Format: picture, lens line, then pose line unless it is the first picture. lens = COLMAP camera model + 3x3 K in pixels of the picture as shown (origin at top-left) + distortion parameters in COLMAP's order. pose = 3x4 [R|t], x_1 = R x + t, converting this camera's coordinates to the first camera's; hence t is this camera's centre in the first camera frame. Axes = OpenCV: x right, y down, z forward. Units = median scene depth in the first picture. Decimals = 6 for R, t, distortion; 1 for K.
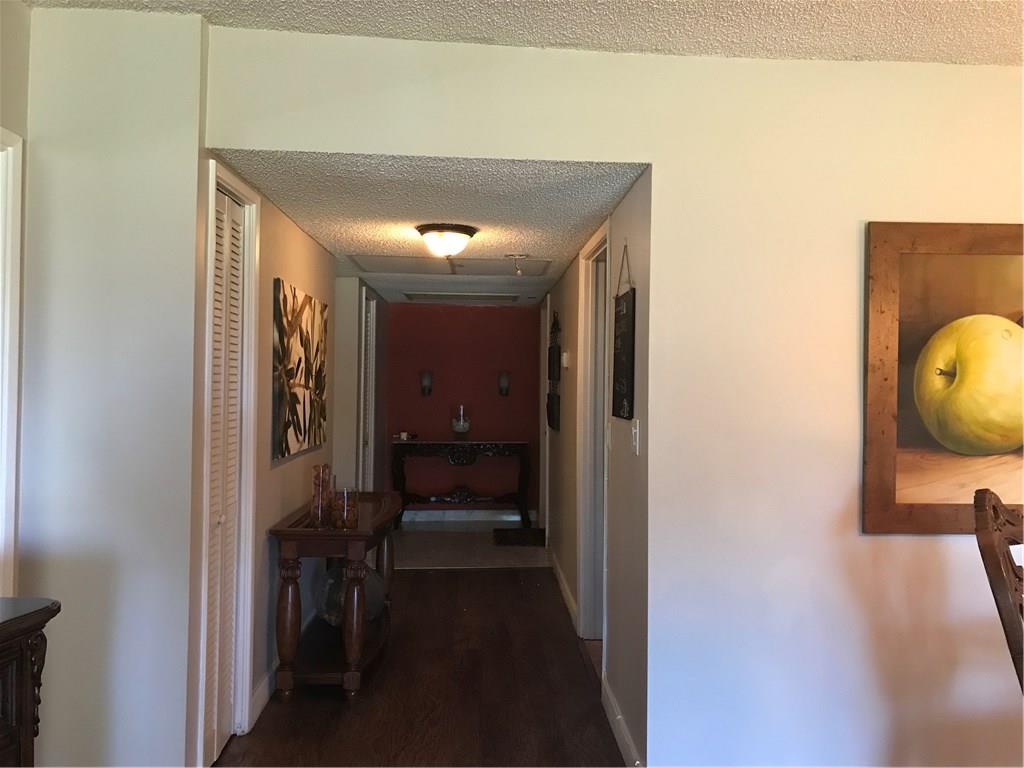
lens RADIAL K [[834.3, 0, 512.4], [0, 834.3, 379.1], [0, 0, 1]] dist [0.047299, -0.064187]
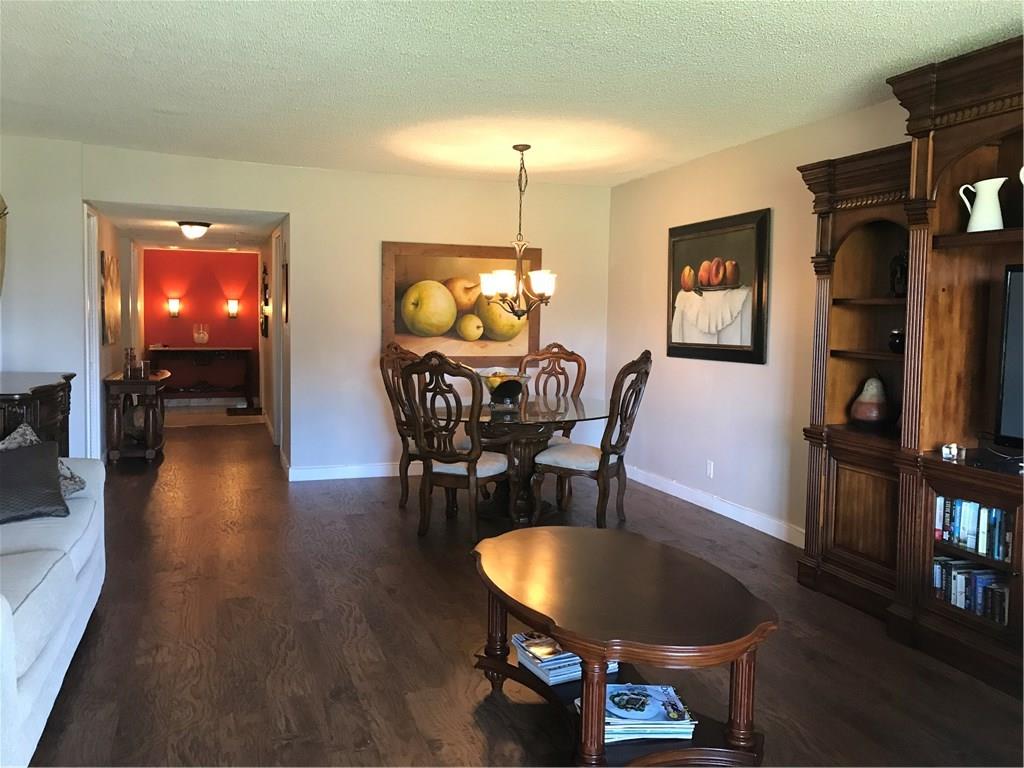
lens RADIAL K [[834.3, 0, 502.2], [0, 834.3, 381.6], [0, 0, 1]] dist [0.047299, -0.064187]
pose [[0.957584, -0.017508, 0.287621, 0.050249], [-0.007993, 0.996155, 0.087247, 0.004953], [-0.288042, -0.085845, 0.953762, -1.447477]]
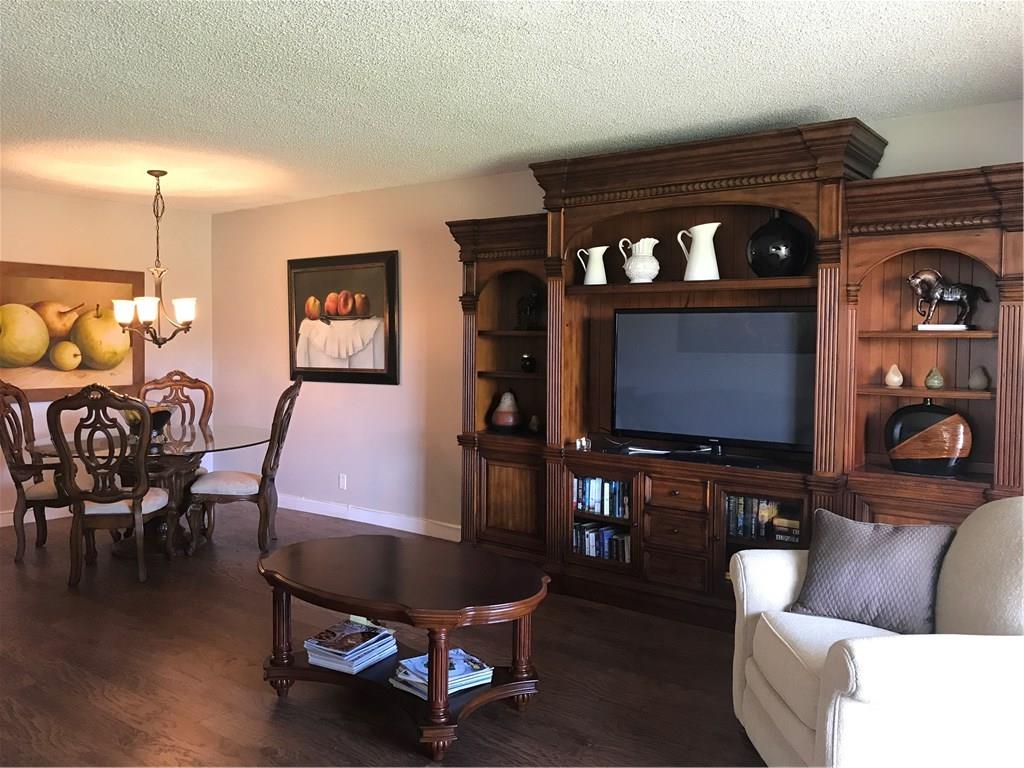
lens RADIAL K [[834.3, 0, 504.9], [0, 834.3, 389.1], [0, 0, 1]] dist [0.047299, -0.064187]
pose [[0.629545, -0.048222, 0.775466, -0.351822], [-0.006509, 0.997710, 0.067326, -0.010801], [-0.776937, -0.047432, 0.627789, -1.392520]]
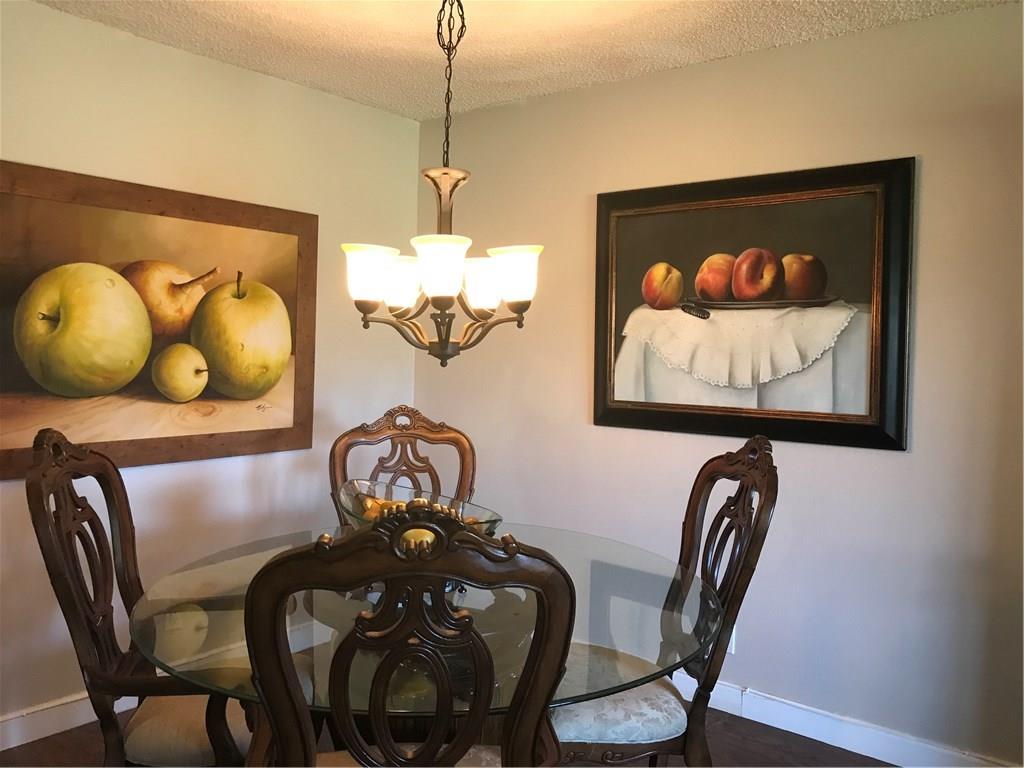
lens RADIAL K [[834.3, 0, 505.3], [0, 834.3, 374.7], [0, 0, 1]] dist [0.047299, -0.064187]
pose [[0.639408, -0.020579, 0.768592, 0.085435], [-0.024047, 0.998617, 0.046743, 0.000611], [-0.768492, -0.048370, 0.638029, -0.074214]]
